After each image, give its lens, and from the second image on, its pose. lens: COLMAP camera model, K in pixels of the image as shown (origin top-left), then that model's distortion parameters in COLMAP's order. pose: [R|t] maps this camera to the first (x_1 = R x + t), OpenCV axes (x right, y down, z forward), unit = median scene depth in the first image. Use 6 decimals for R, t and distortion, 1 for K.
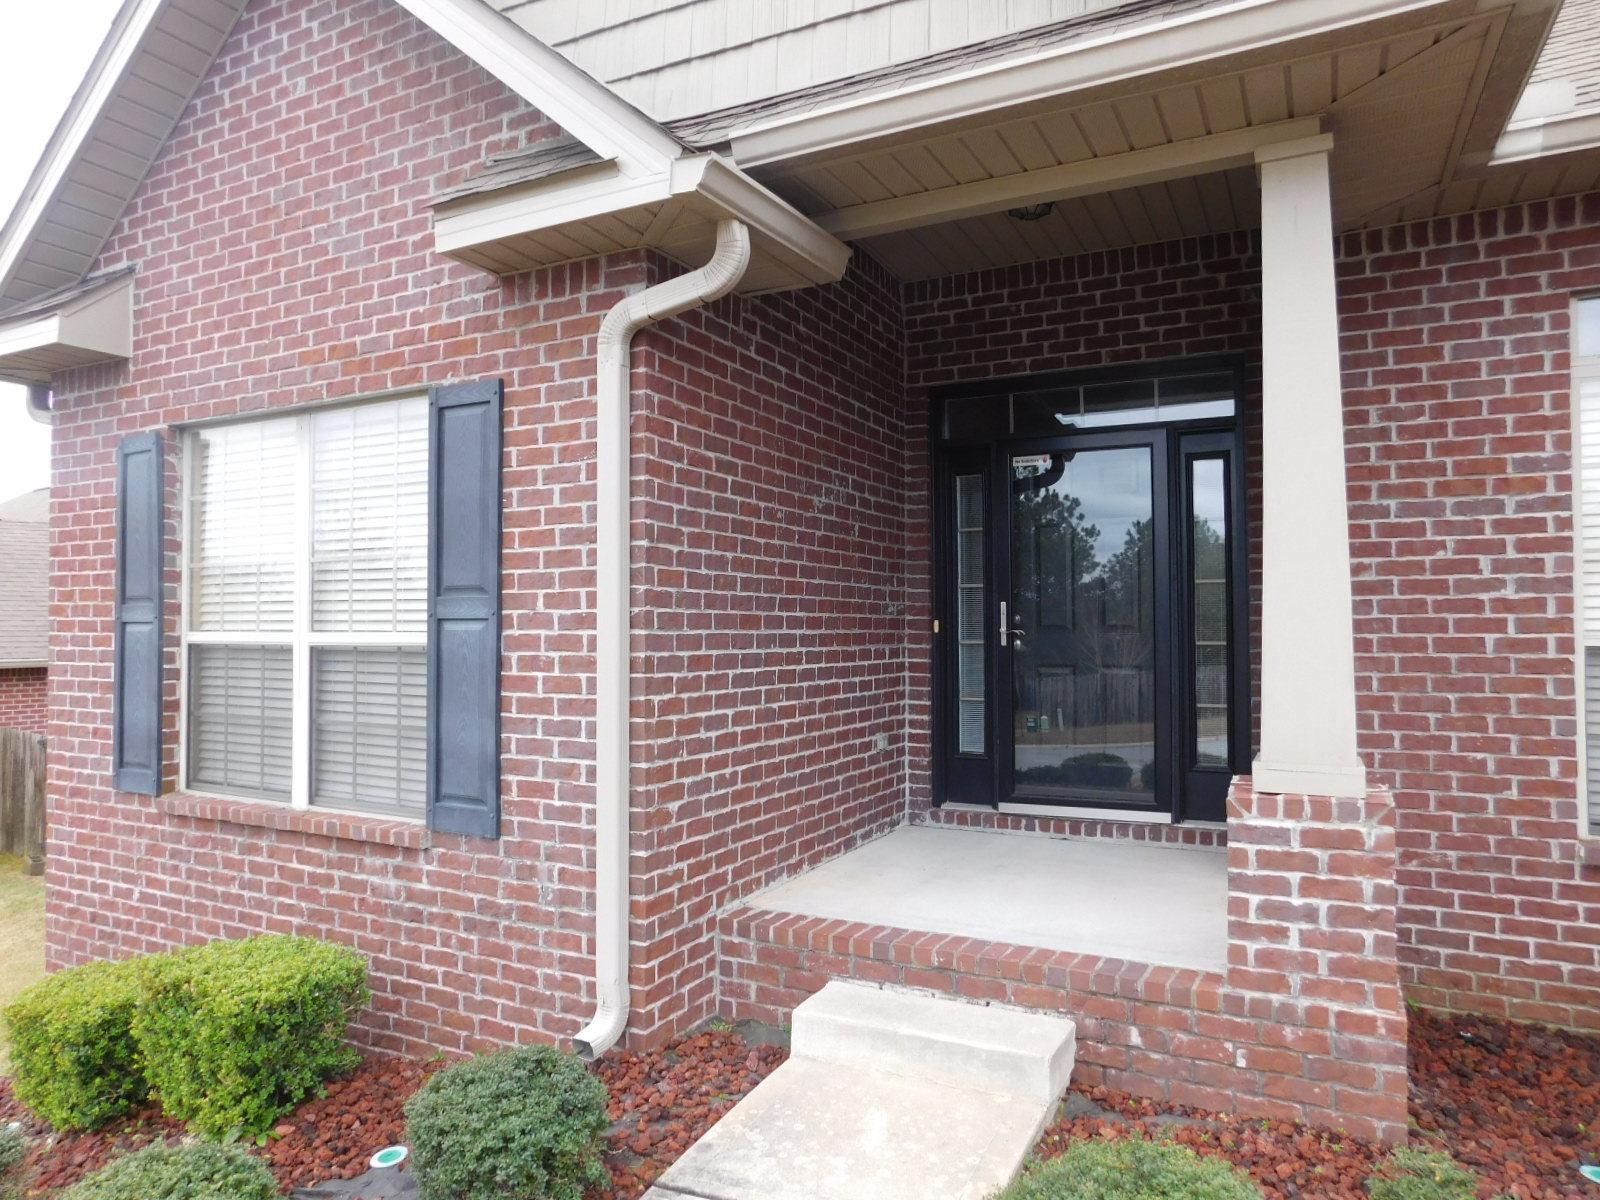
lens RADIAL K [[1067.4, 0, 794.2], [0, 1067.4, 602.5], [0, 0, 1]] dist [-0.008197, -0.003193]
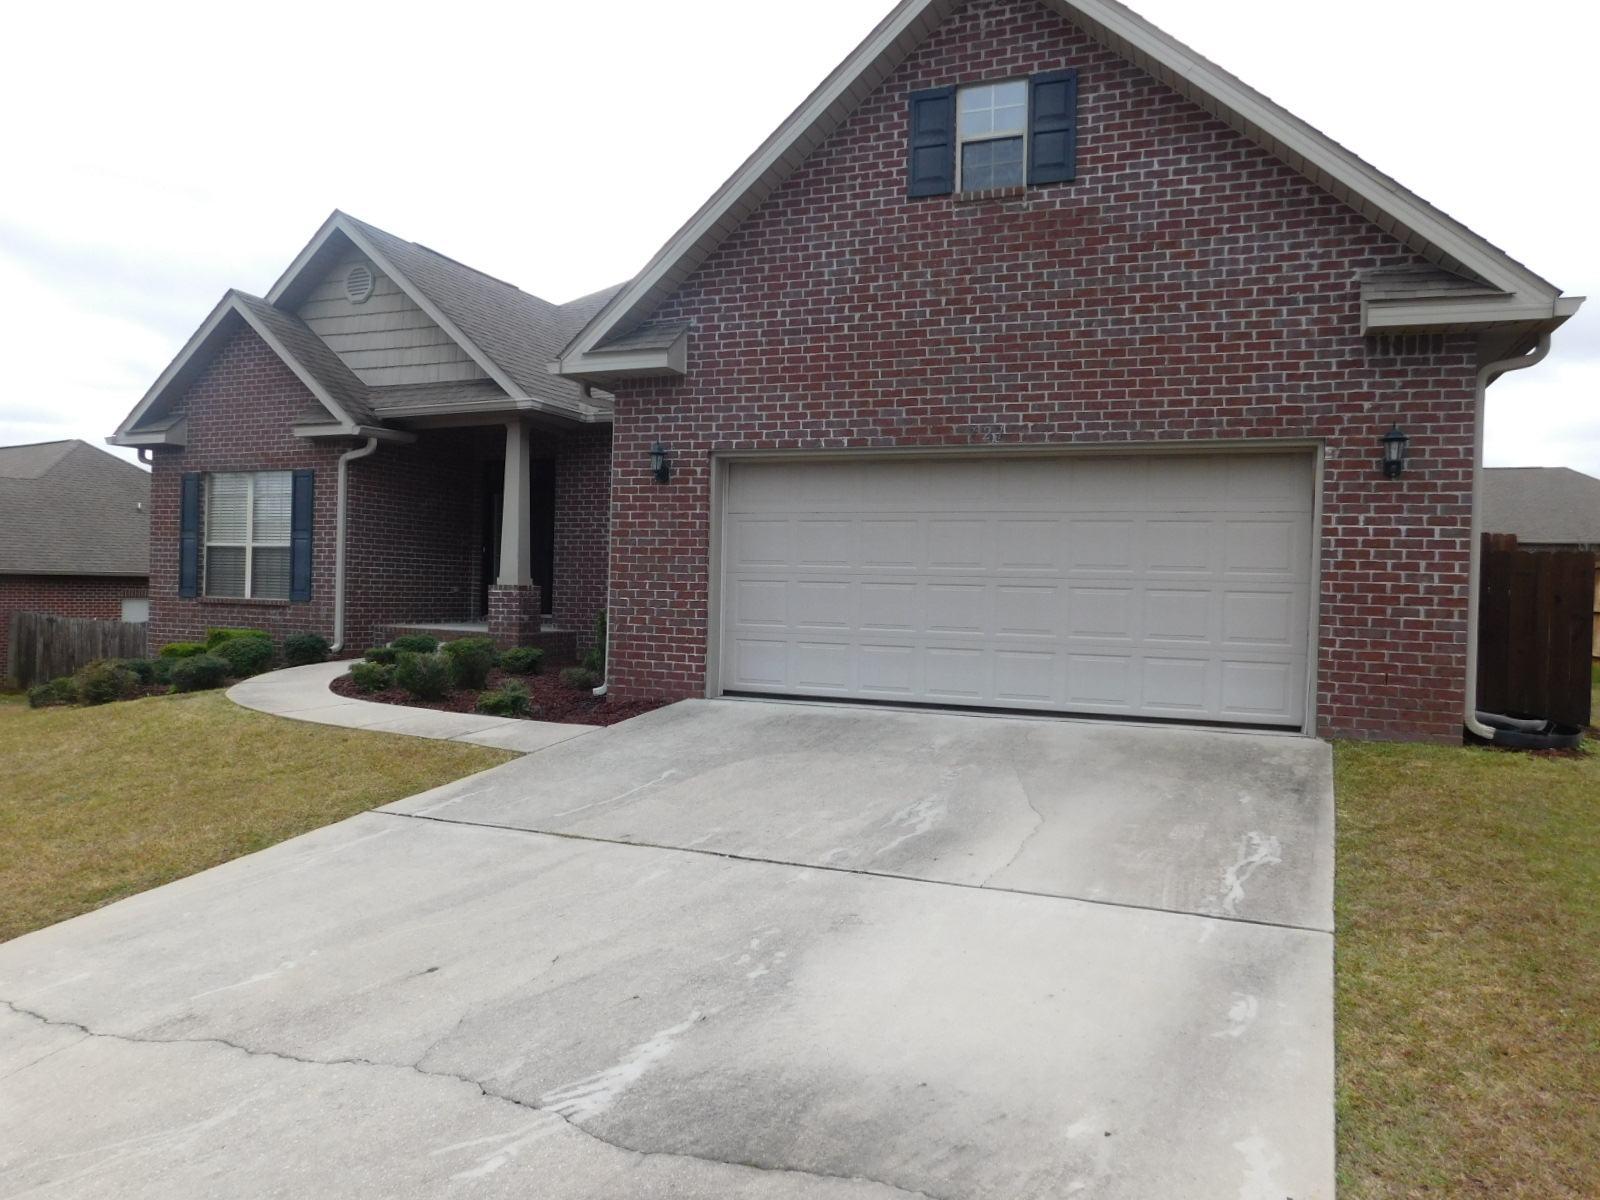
lens RADIAL K [[1107.7, 0, 804.9], [0, 1107.7, 596.7], [0, 0, 1]] dist [-0.052005, 0.022873]
pose [[0.994616, 0.025535, 0.100430, 0.944854], [-0.028652, 0.999148, 0.029714, 0.050627], [-0.099586, -0.032432, 0.994500, -2.655166]]
